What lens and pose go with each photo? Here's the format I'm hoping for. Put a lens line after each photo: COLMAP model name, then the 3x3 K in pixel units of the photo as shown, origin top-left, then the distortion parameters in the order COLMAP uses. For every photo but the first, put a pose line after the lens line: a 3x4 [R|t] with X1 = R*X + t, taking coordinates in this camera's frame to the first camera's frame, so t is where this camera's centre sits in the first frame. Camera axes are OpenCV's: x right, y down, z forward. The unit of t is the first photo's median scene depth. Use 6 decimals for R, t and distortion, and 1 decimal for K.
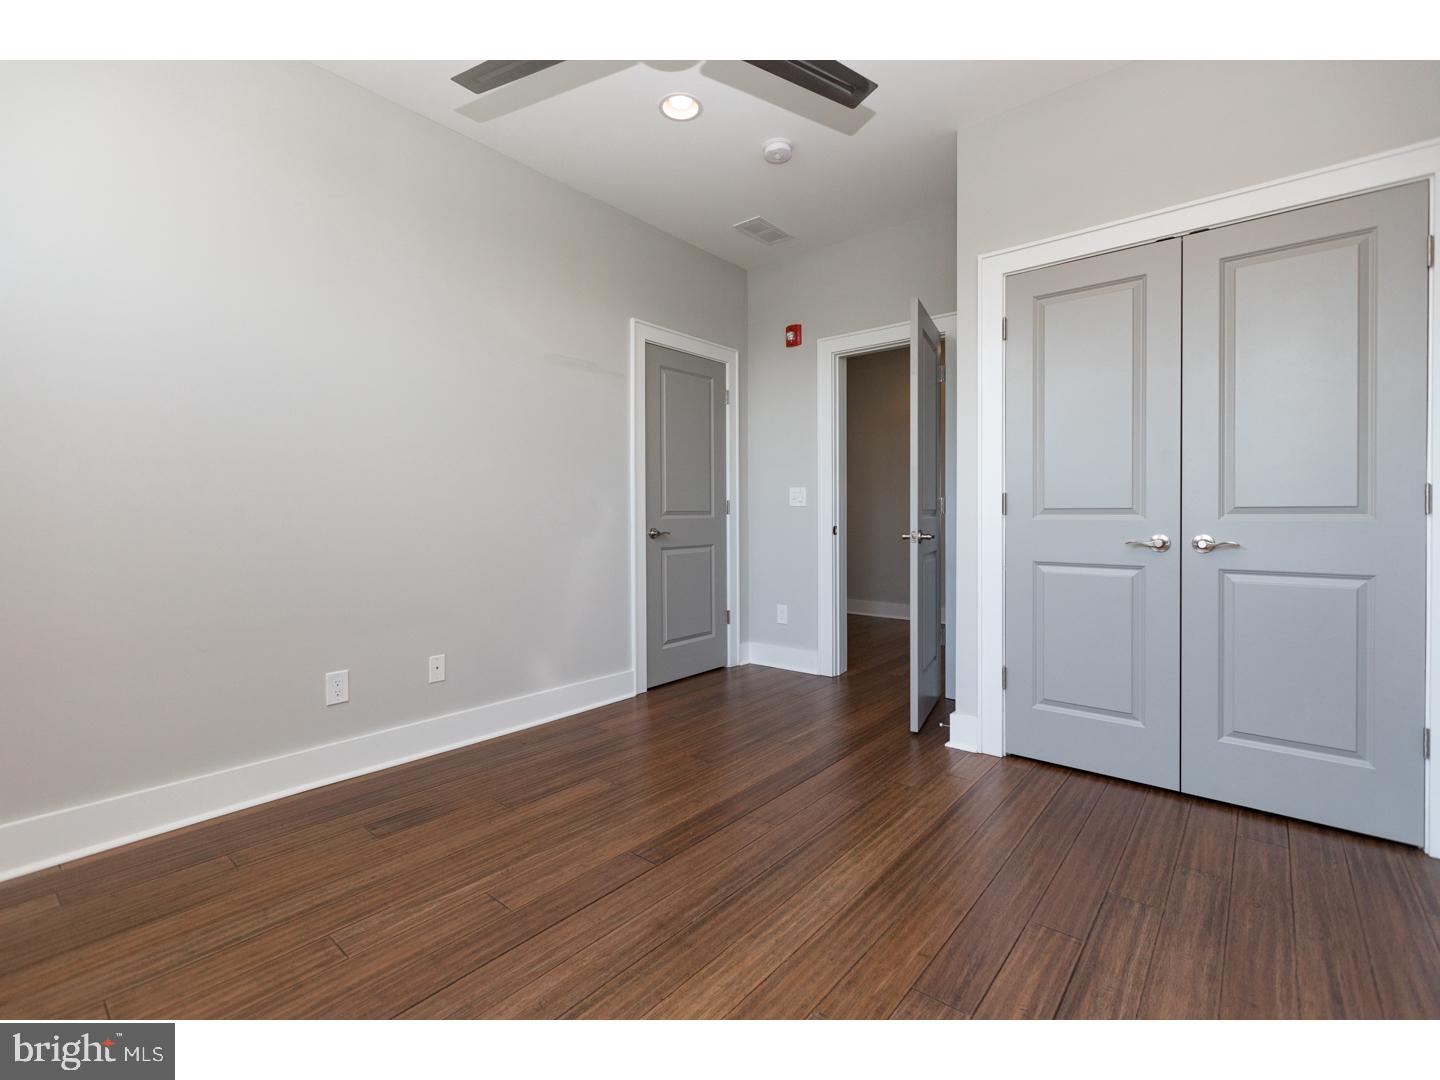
lens RADIAL K [[651.5, 0, 717.1], [0, 651.5, 519.5], [0, 0, 1]] dist [0.004174, 0.000216]
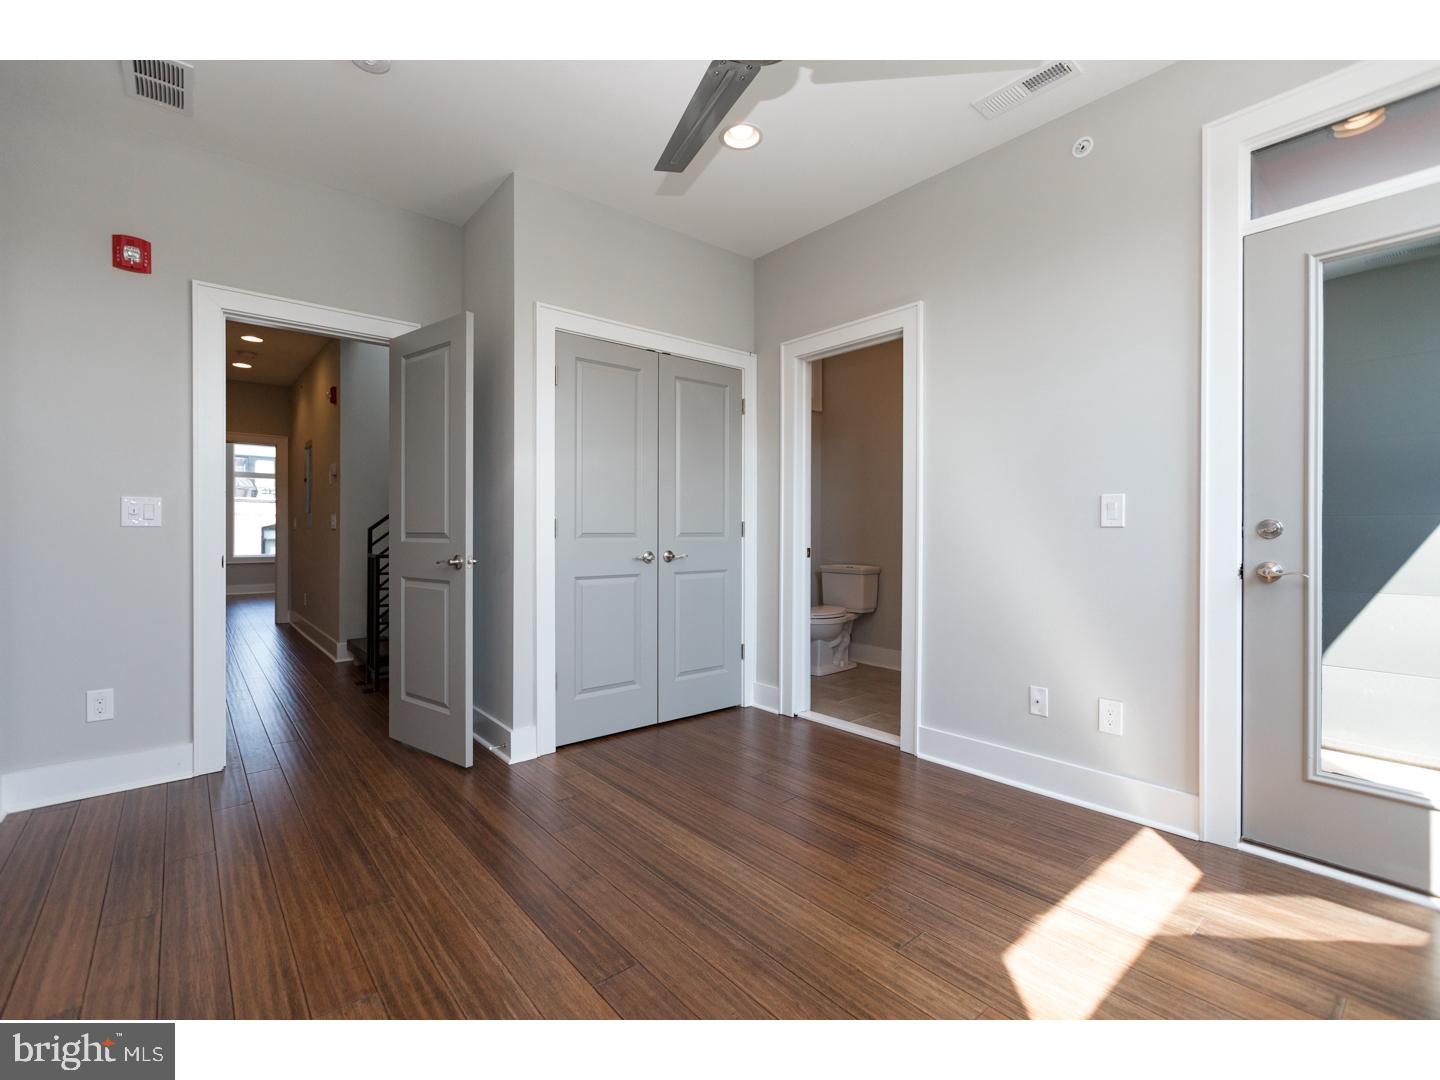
lens RADIAL K [[631.8, 0, 720.0], [0, 631.8, 540.0], [0, 0, 1]] dist [0.001505, 0.000220]
pose [[0.167813, -0.002420, 0.985816, -0.692676], [0.010523, 0.999944, 0.000664, -0.002397], [-0.985763, 0.010262, 0.167829, 0.611394]]
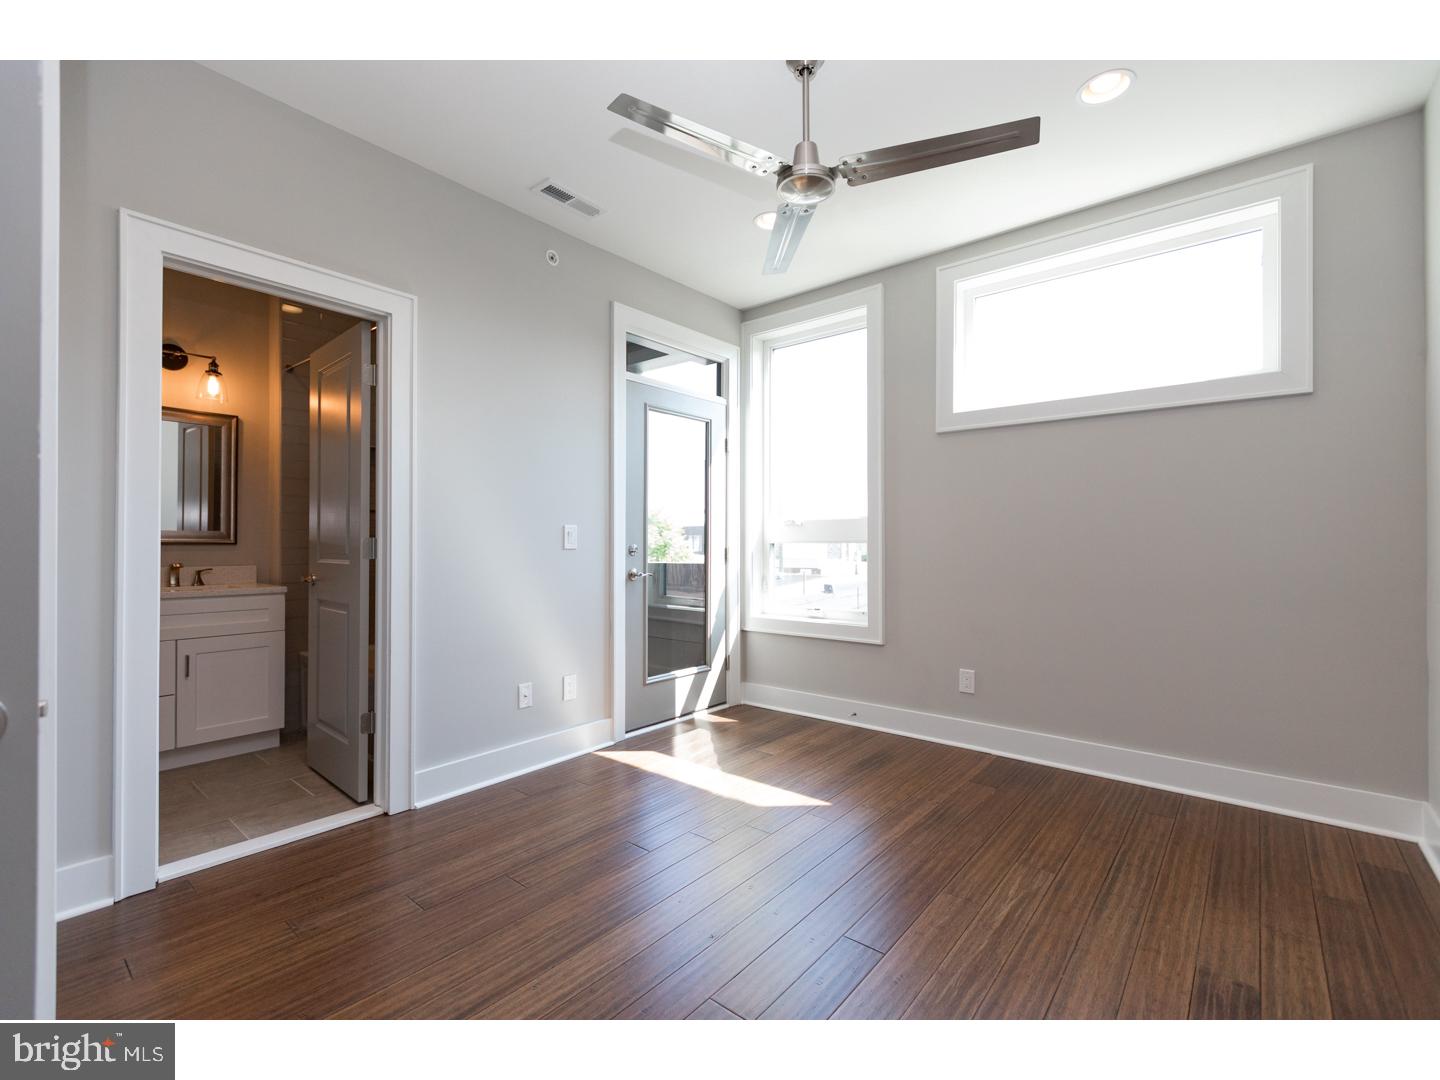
lens RADIAL K [[642.8, 0, 720.0], [0, 642.8, 540.0], [0, 0, 1]] dist [0.000889, -0.000386]
pose [[-0.999988, 0.002914, -0.003820, 0.073421], [0.002865, 0.999915, 0.012734, -0.052369], [0.003857, 0.012723, -0.999912, 1.564642]]
